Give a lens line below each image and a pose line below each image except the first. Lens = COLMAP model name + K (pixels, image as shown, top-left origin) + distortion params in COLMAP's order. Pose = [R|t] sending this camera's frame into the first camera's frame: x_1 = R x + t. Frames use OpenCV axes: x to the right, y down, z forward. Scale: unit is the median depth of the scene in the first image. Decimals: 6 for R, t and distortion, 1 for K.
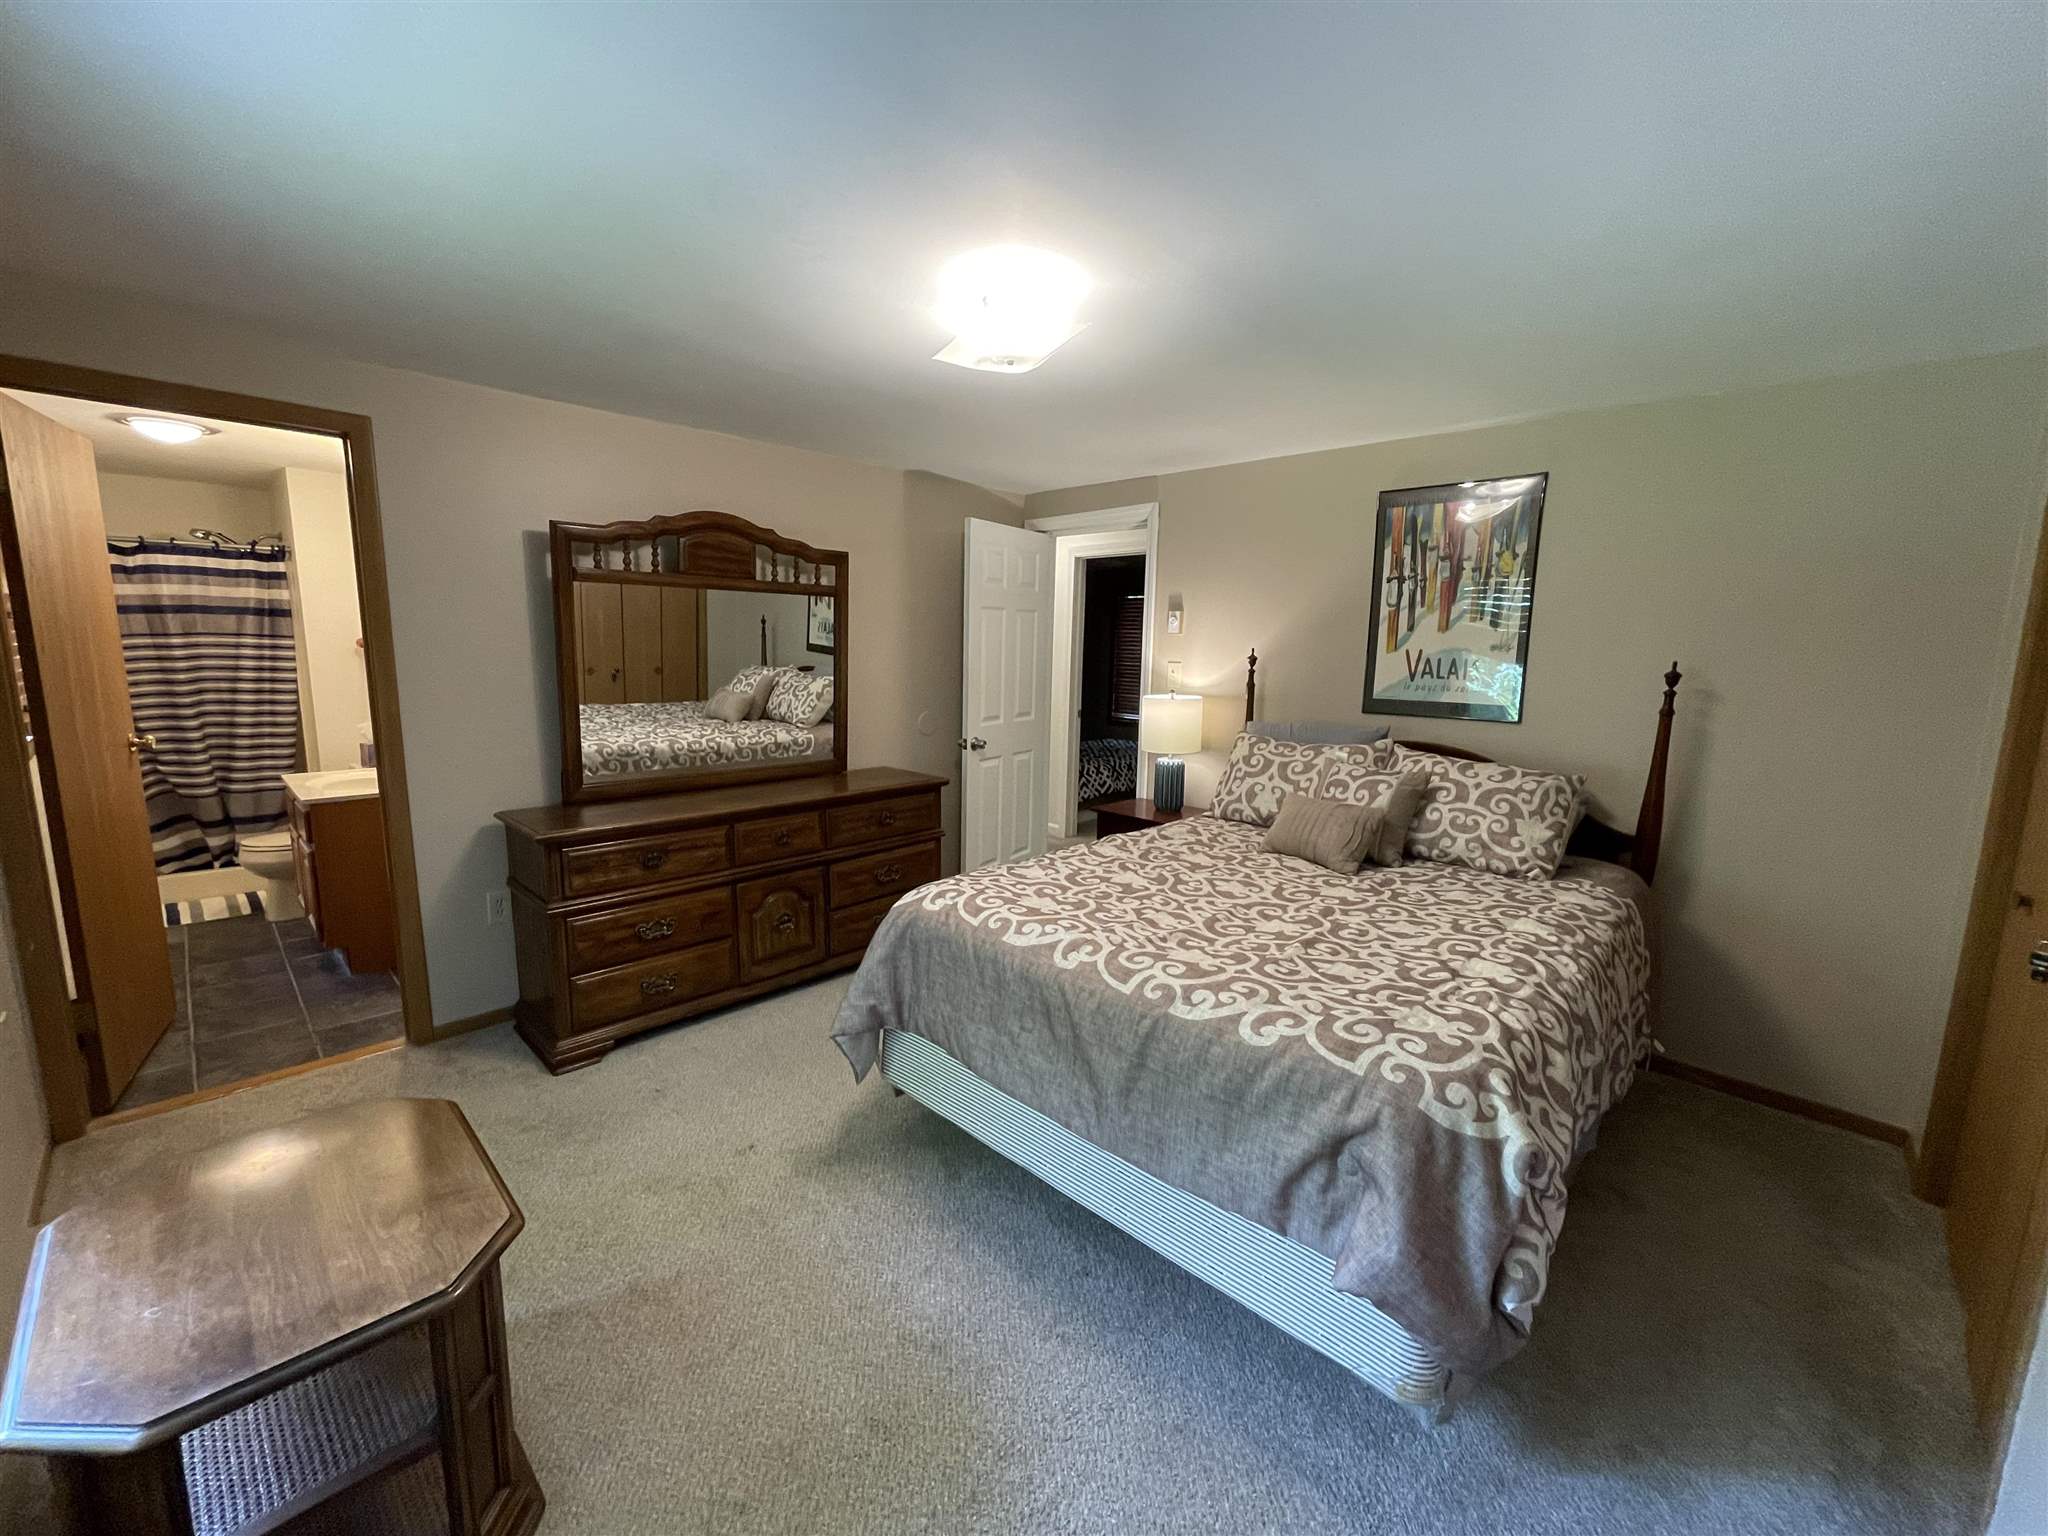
lens RADIAL K [[825.3, 0, 1026.4], [0, 825.3, 772.7], [0, 0, 1]] dist [0.000311, 0.000139]
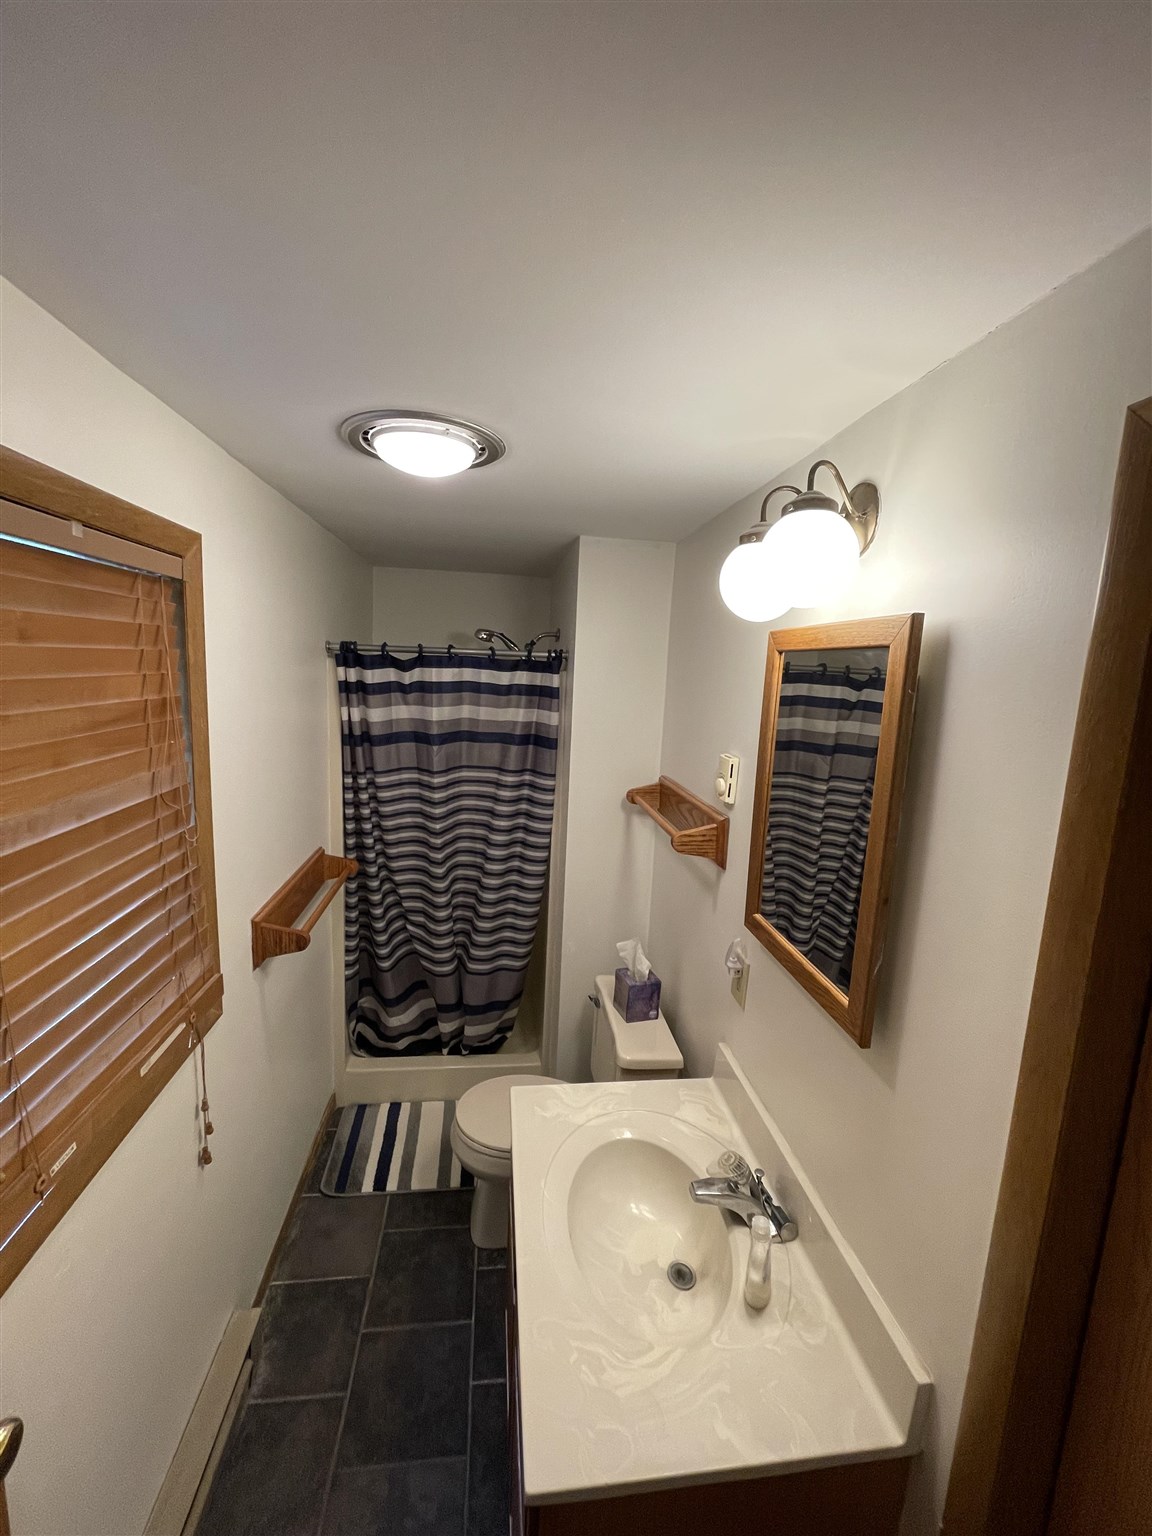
lens RADIAL K [[619.0, 0, 572.7], [0, 619.0, 766.1], [0, 0, 1]] dist [0.000311, 0.000139]
pose [[0.782400, 0.112965, -0.612445, -0.563248], [-0.128277, 0.991556, 0.019017, -0.190425], [0.609422, 0.063684, 0.790285, 0.600218]]
